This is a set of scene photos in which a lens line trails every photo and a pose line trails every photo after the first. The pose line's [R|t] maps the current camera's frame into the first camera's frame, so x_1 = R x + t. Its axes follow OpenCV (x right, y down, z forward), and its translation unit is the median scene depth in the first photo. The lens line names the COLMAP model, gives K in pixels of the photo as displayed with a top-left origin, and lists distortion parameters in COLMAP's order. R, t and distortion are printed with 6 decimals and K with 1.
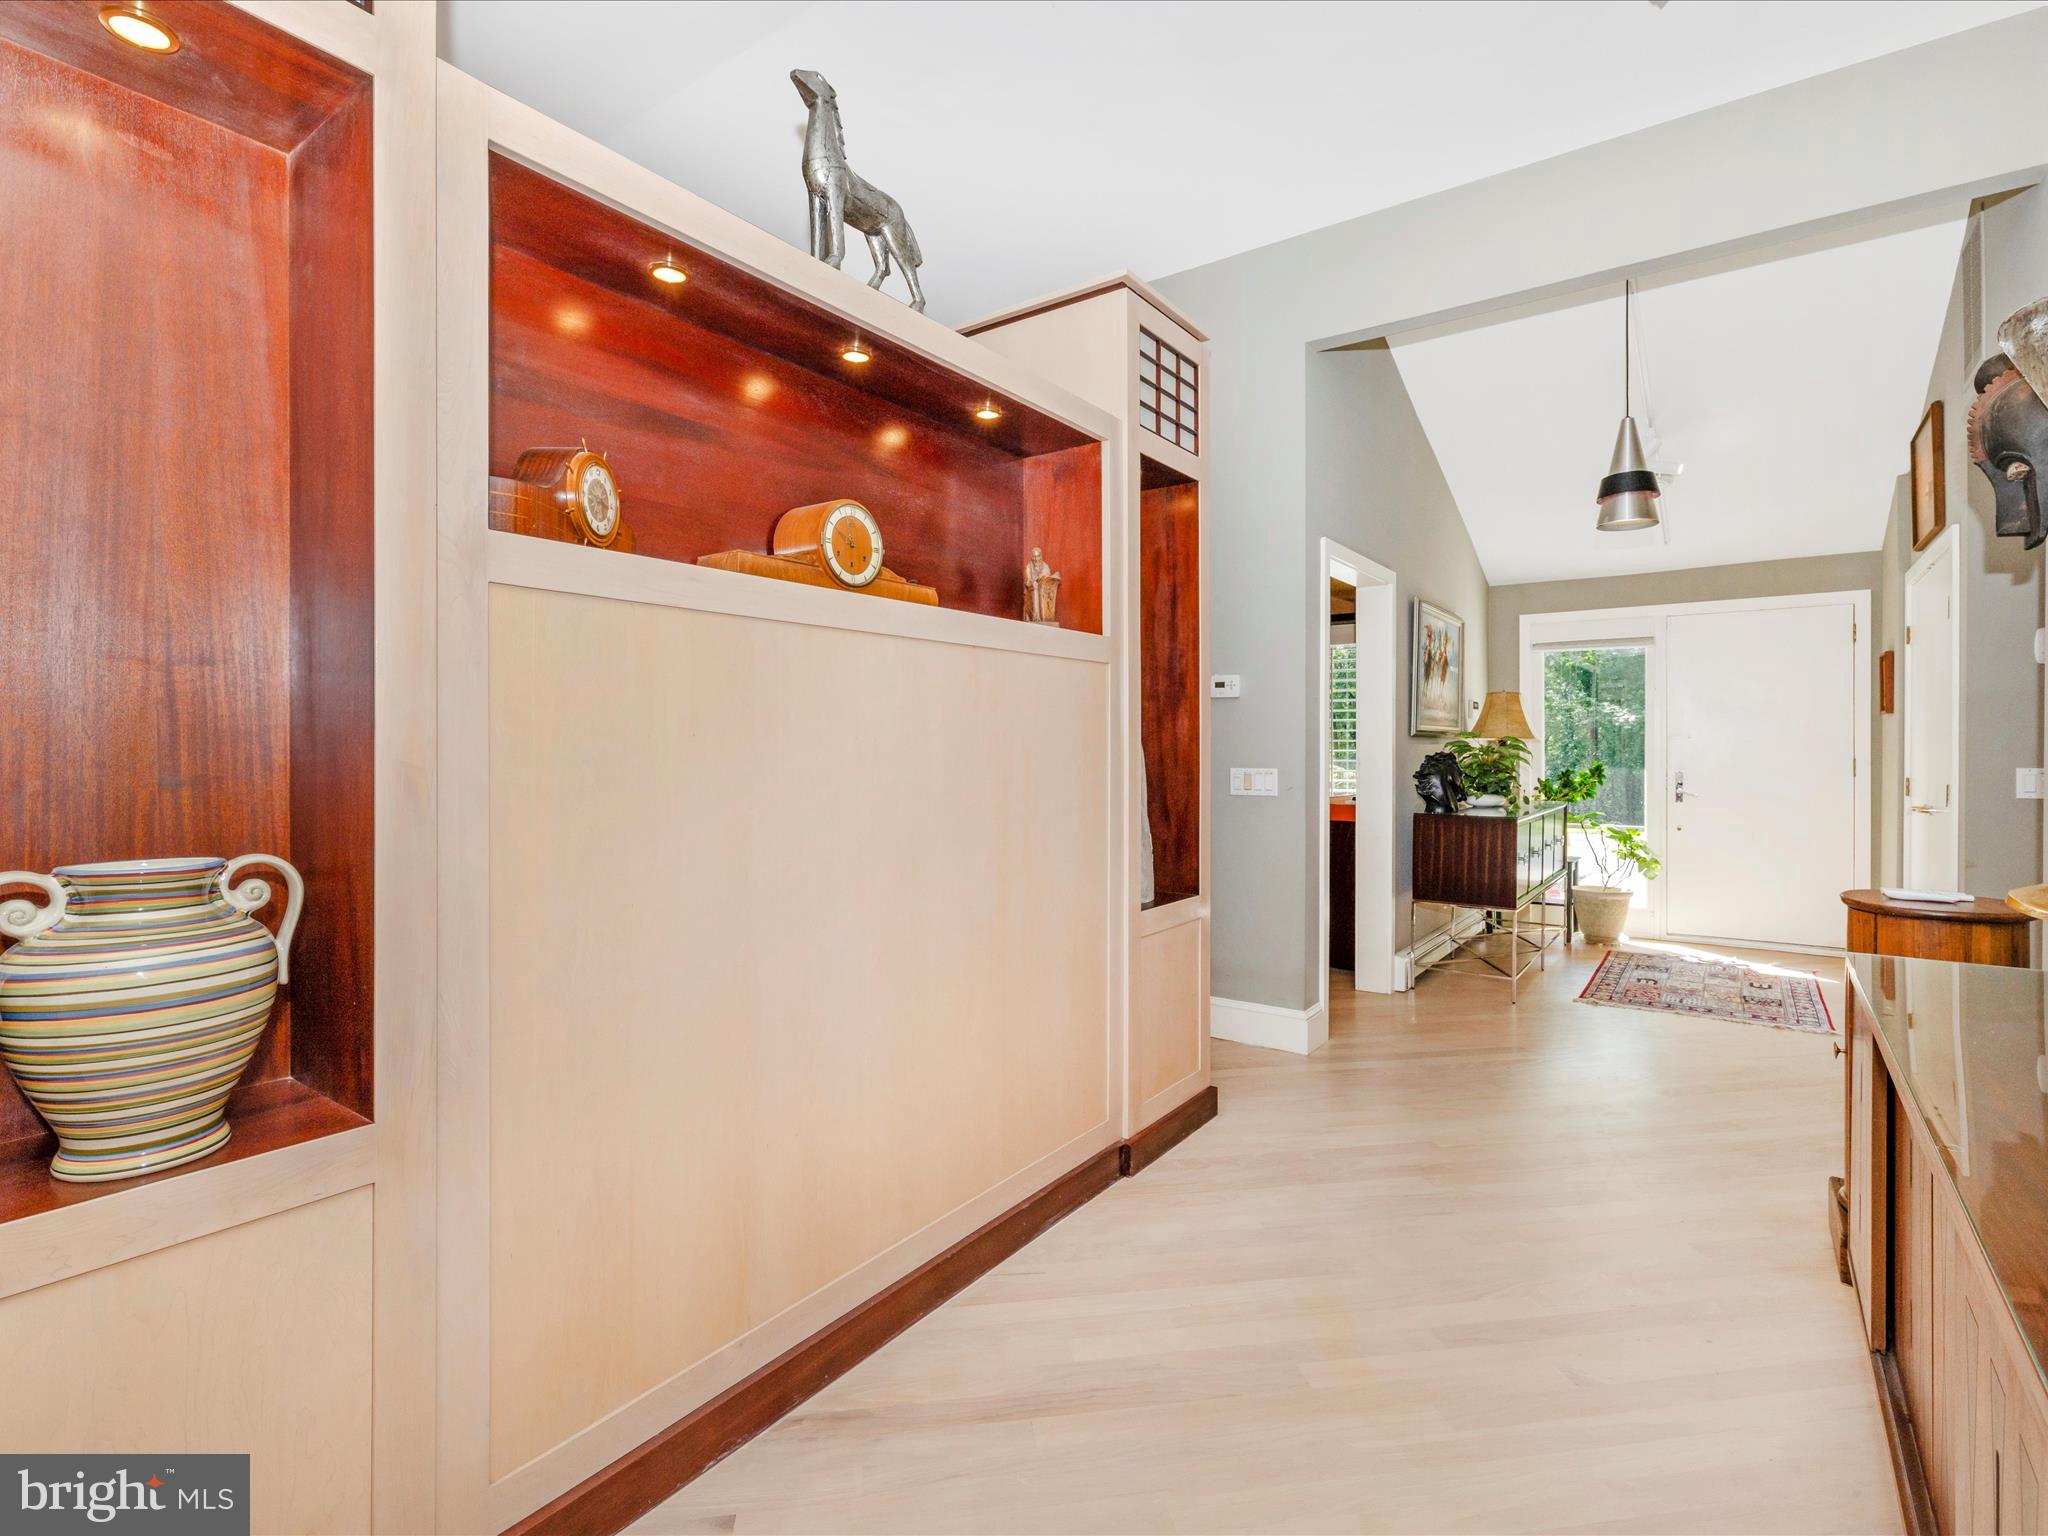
lens RADIAL K [[974.2, 0, 1008.9], [0, 974.2, 765.4], [0, 0, 1]] dist [0.010521, 0.000472]
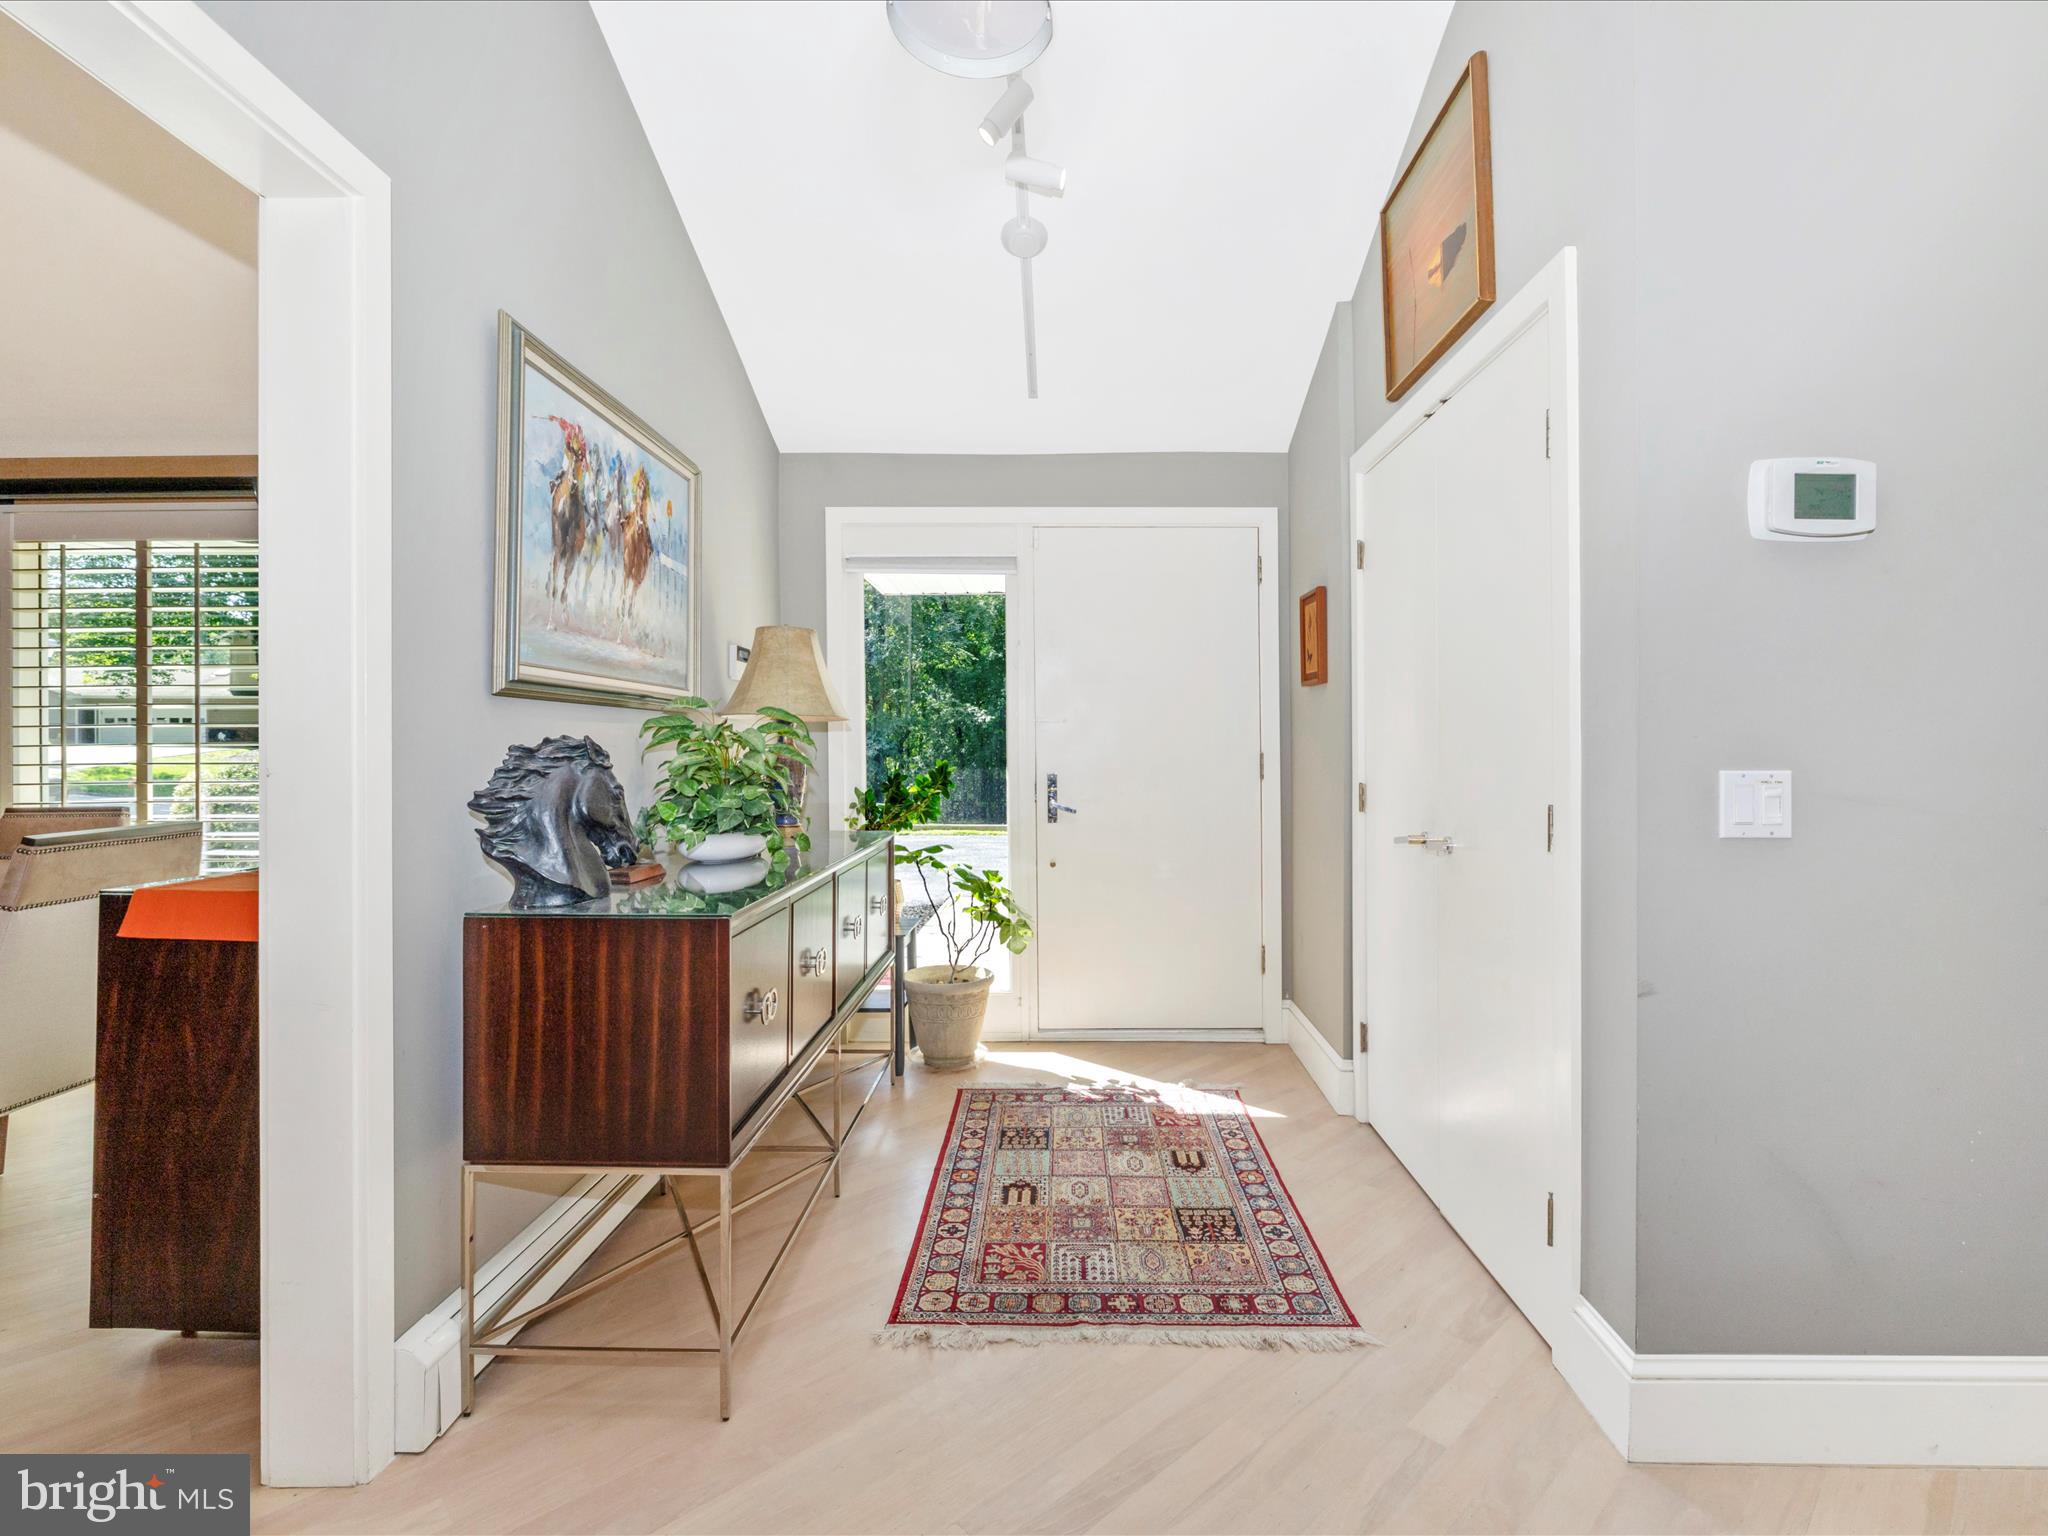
lens RADIAL K [[974.2, 0, 1024.8], [0, 974.2, 759.1], [0, 0, 1]] dist [0.010521, 0.000472]
pose [[0.822632, -0.005753, 0.568546, 0.317741], [0.008325, 0.999963, -0.001928, -0.002140], [-0.568514, 0.006319, 0.822649, 0.501004]]
